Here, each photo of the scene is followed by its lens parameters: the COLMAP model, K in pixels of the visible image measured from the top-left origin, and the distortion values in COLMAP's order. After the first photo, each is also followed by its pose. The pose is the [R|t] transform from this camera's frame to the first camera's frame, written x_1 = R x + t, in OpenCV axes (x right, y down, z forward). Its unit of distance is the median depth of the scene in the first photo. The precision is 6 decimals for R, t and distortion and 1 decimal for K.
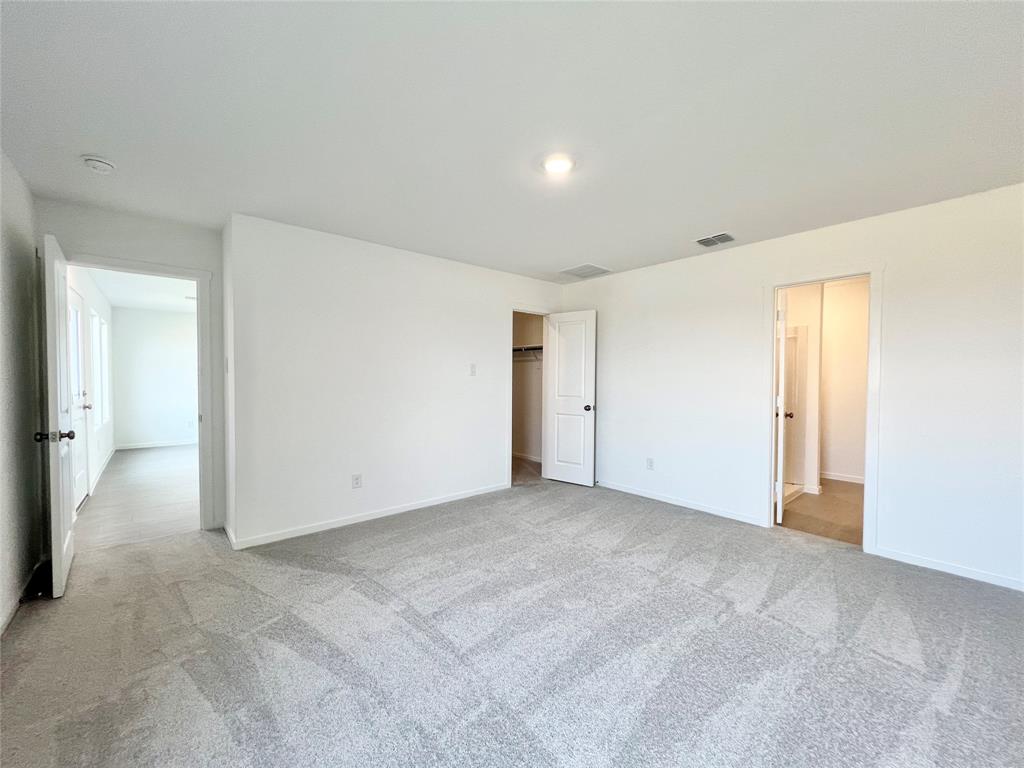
lens RADIAL K [[417.5, 0, 523.6], [0, 417.5, 386.4], [0, 0, 1]] dist [-0.000024, 0.000136]
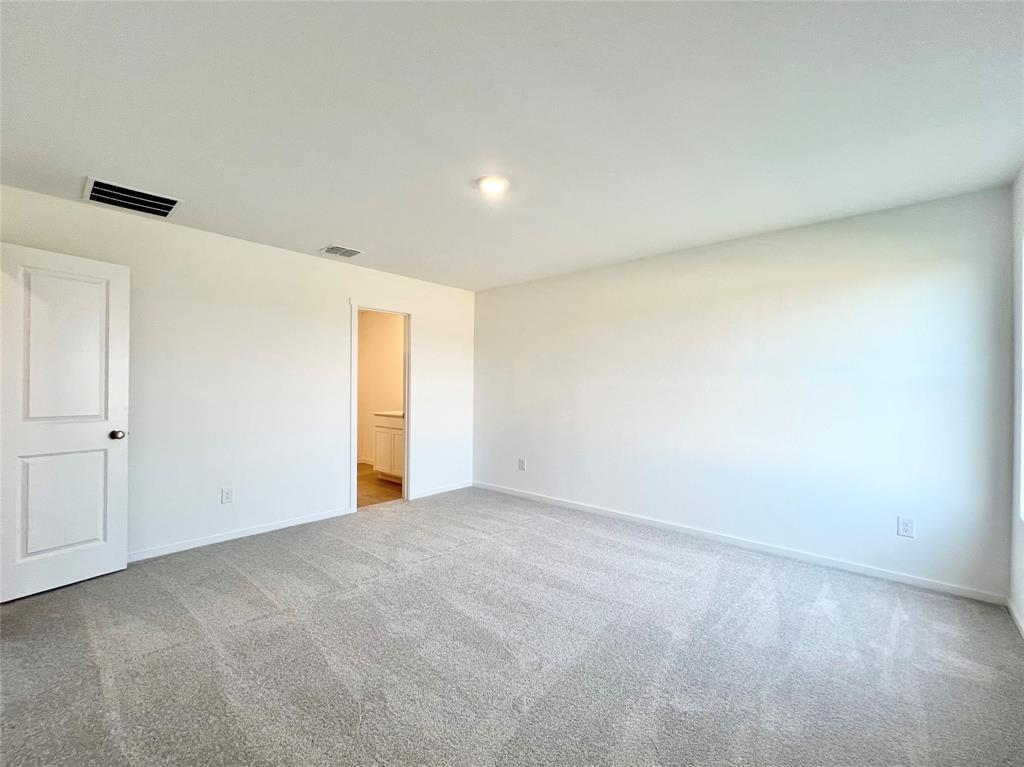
lens RADIAL K [[417.5, 0, 523.6], [0, 417.5, 385.9], [0, 0, 1]] dist [-0.000024, 0.000136]
pose [[-0.109950, -0.005105, 0.993924, -0.639933], [0.016005, 0.999848, 0.006906, -0.013393], [-0.993808, 0.016667, -0.109852, 0.675445]]
